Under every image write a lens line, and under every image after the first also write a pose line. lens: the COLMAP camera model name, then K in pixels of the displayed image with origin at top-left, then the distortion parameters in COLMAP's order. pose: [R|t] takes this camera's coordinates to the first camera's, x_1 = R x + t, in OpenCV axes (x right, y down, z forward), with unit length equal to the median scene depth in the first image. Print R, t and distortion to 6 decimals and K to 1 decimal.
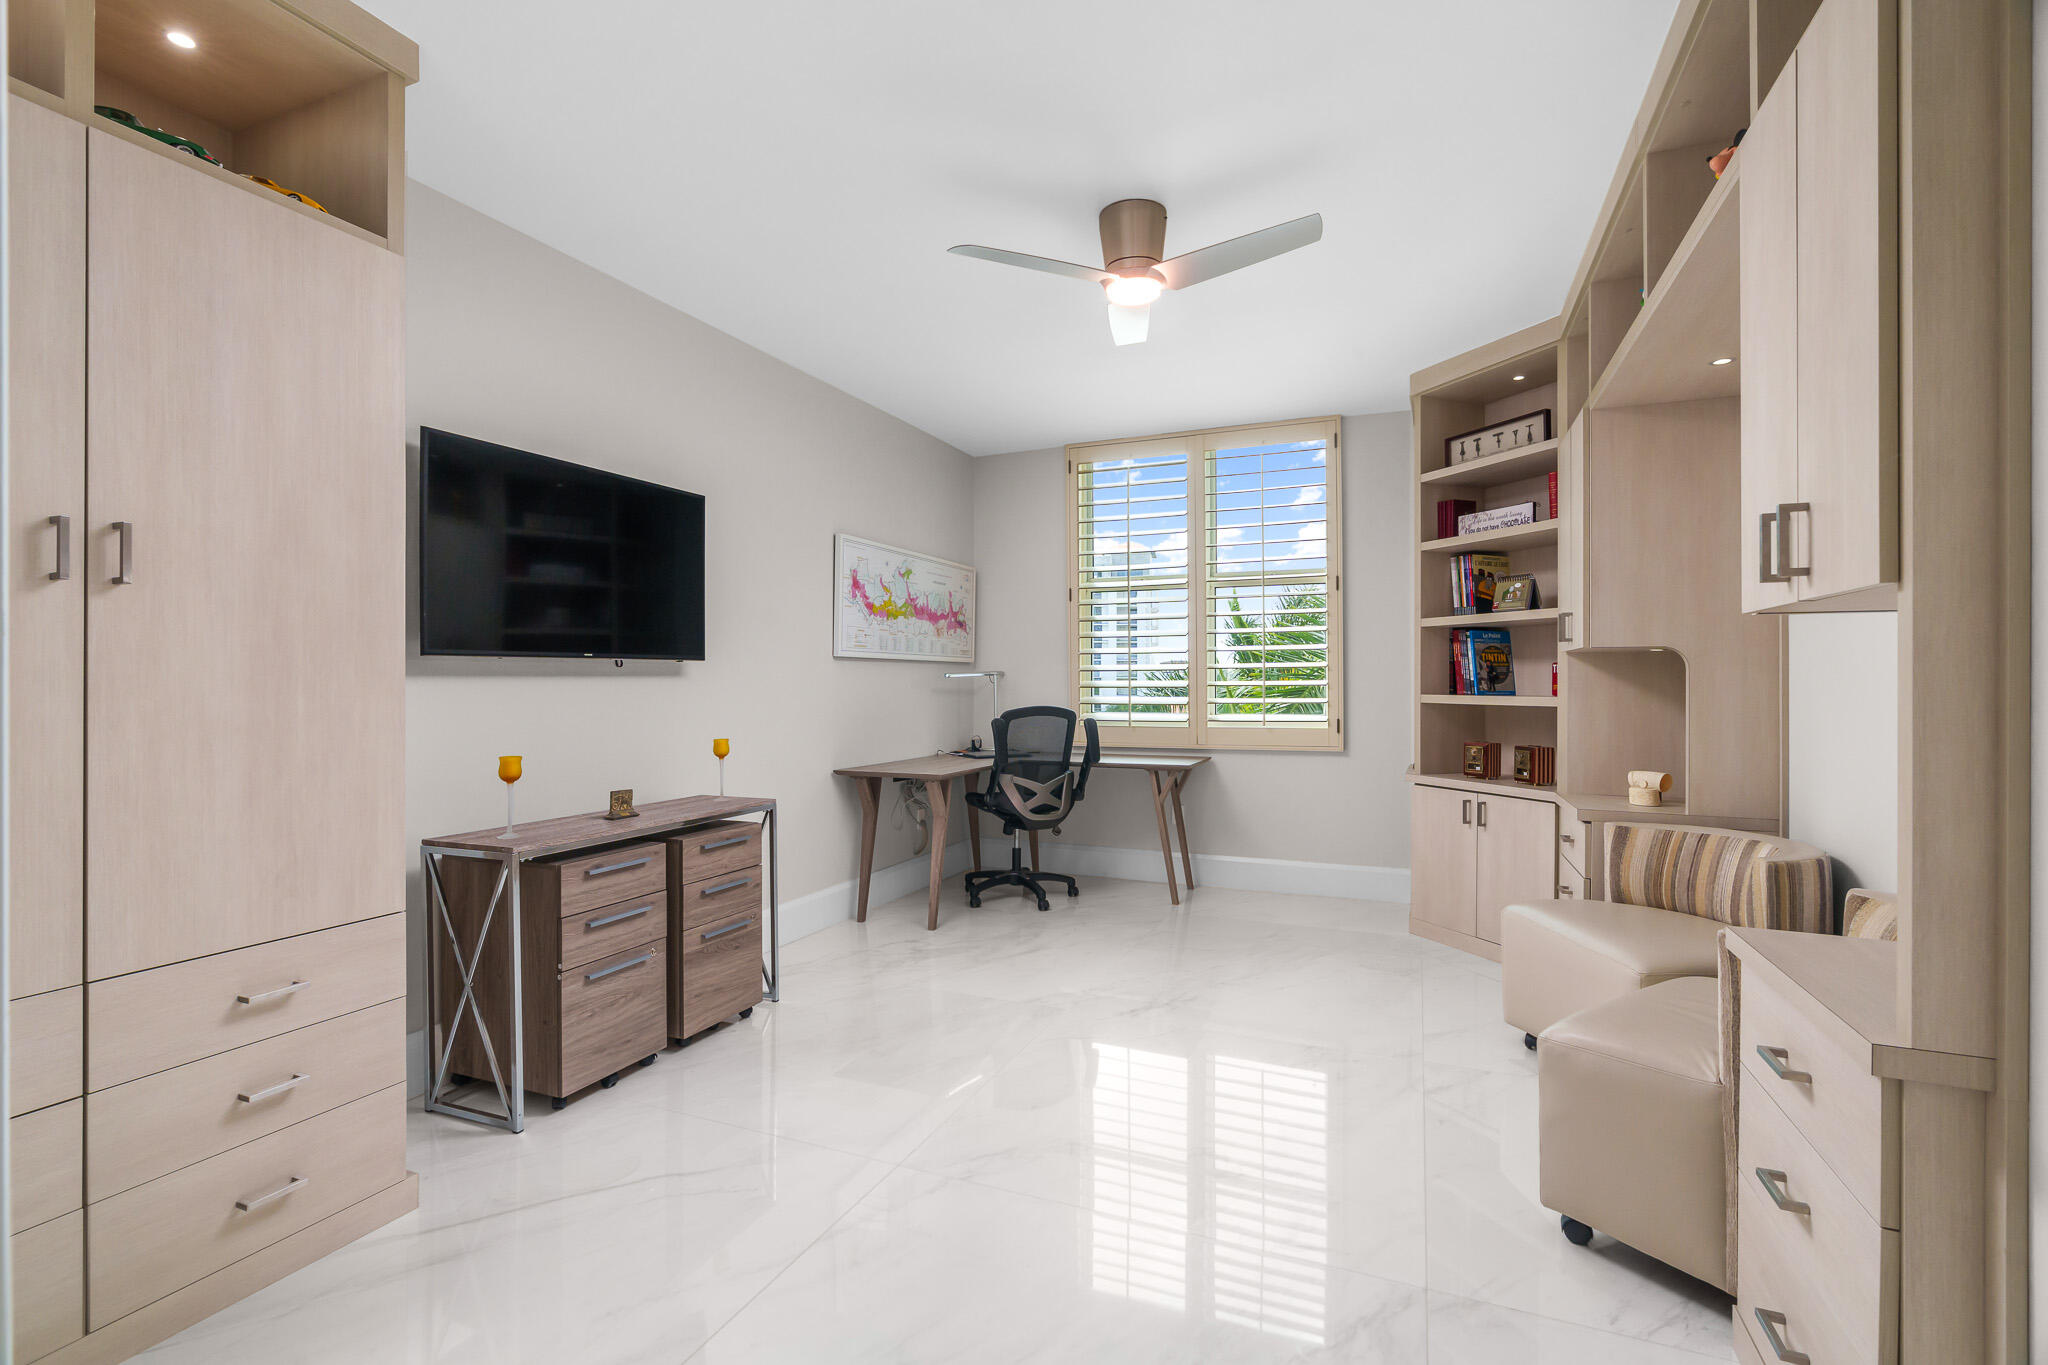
lens RADIAL K [[946.8, 0, 1032.6], [0, 946.8, 681.2], [0, 0, 1]] dist [0.003553, 0.004809]
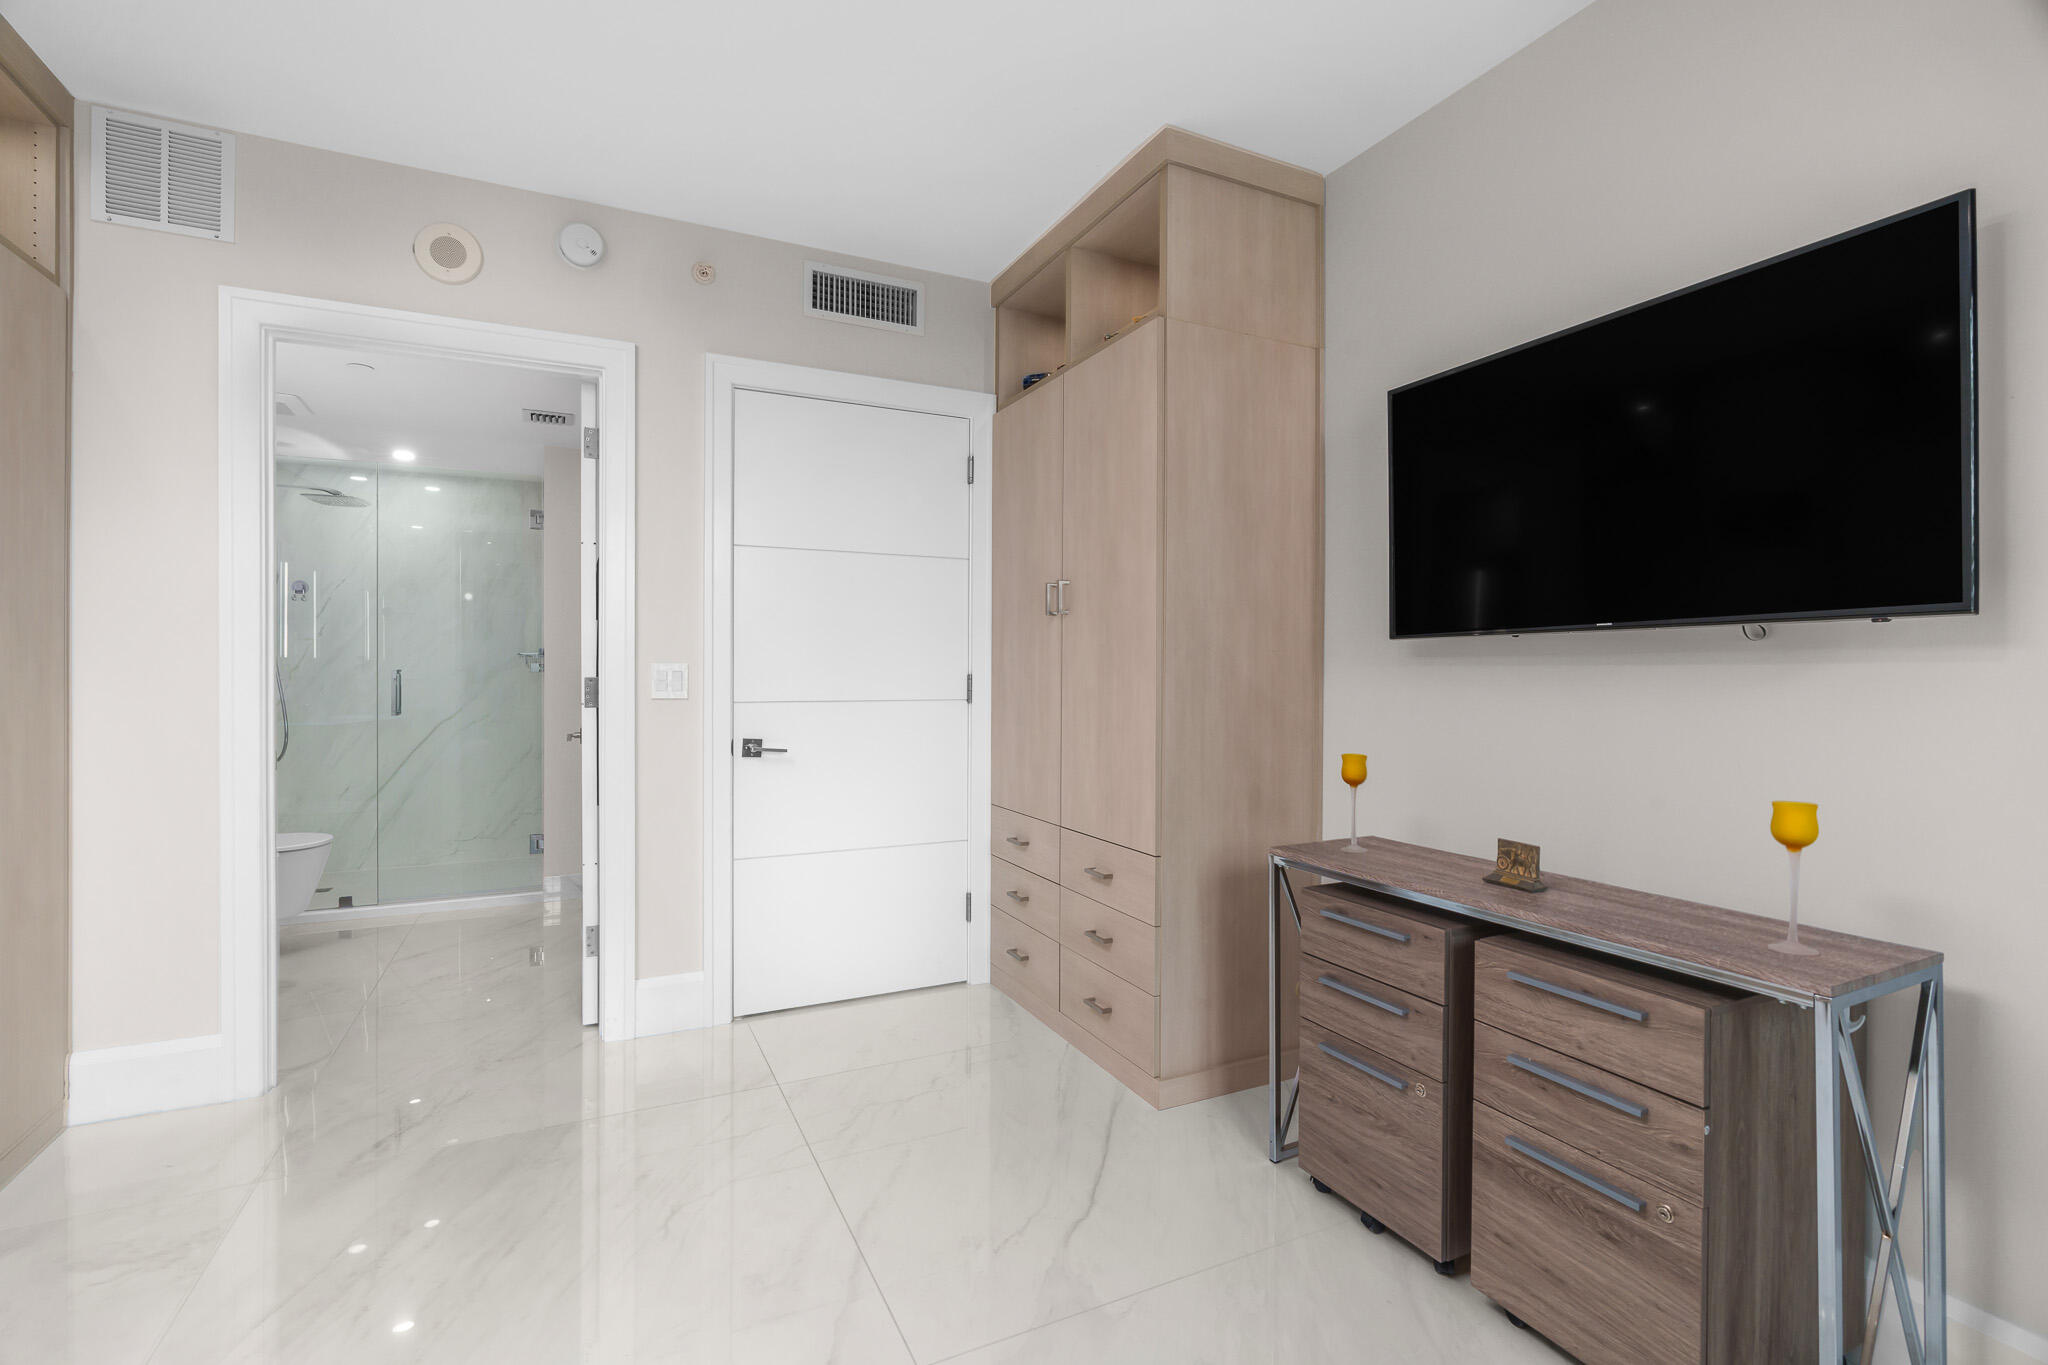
lens RADIAL K [[946.8, 0, 1024.0], [0, 946.8, 686.9], [0, 0, 1]] dist [0.003553, 0.004809]
pose [[-0.672193, -0.004738, -0.740361, 0.139478], [-0.014978, 0.999862, 0.007200, 0.006998], [0.740225, 0.015929, -0.672171, 0.668789]]
